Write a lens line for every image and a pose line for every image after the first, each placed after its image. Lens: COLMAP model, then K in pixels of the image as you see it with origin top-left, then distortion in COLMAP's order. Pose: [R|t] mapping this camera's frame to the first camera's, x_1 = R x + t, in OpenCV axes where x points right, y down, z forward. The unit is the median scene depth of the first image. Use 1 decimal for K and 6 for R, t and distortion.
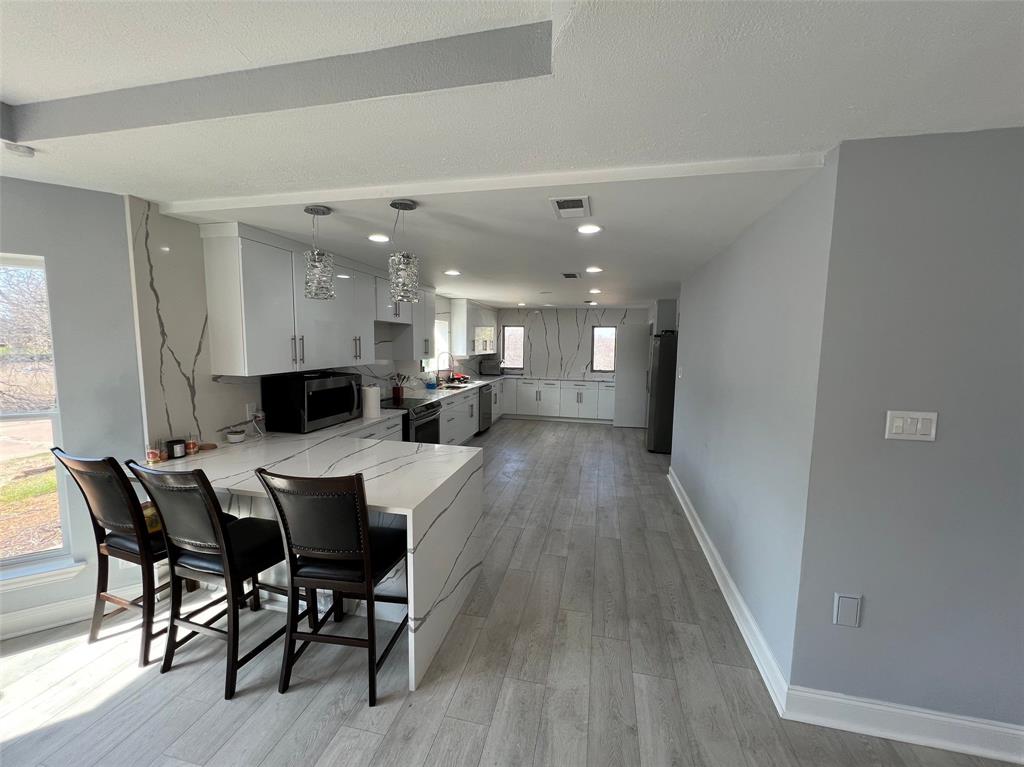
lens RADIAL K [[412.4, 0, 509.4], [0, 412.4, 383.6], [0, 0, 1]] dist [-0.000374, 0.000555]
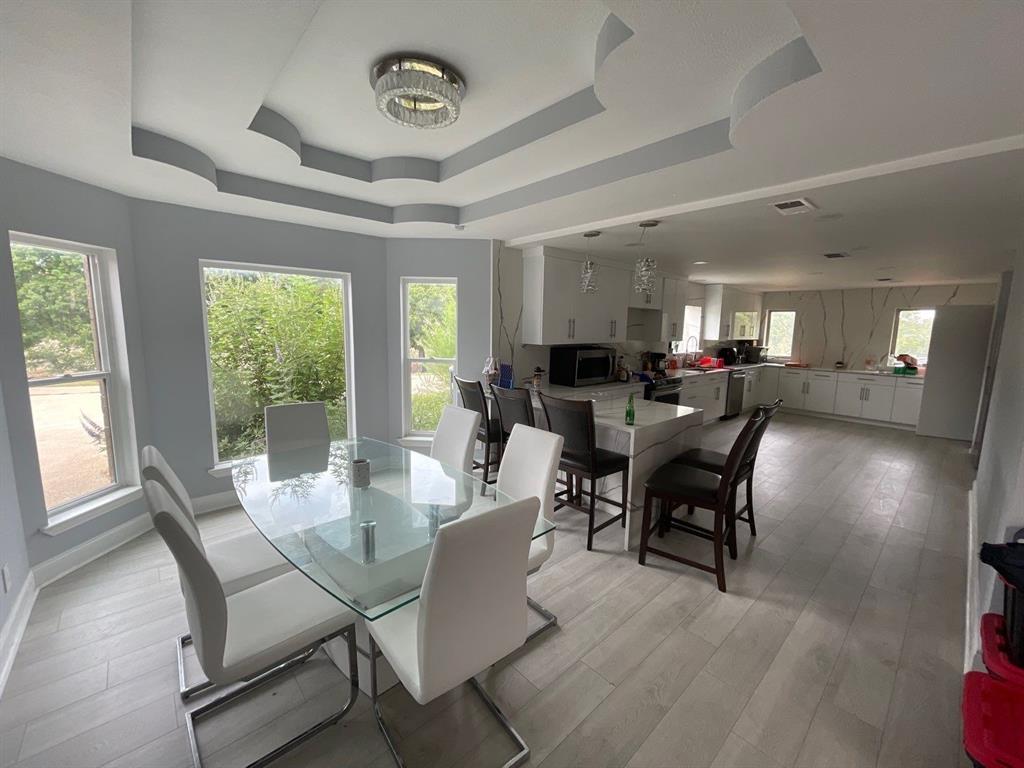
lens RADIAL K [[412.4, 0, 509.4], [0, 412.4, 384.1], [0, 0, 1]] dist [-0.000374, 0.000555]
pose [[0.816736, 0.085975, -0.570570, 0.103450], [-0.067606, 0.996285, 0.053348, 0.033832], [0.573037, -0.004997, 0.819515, -0.214678]]
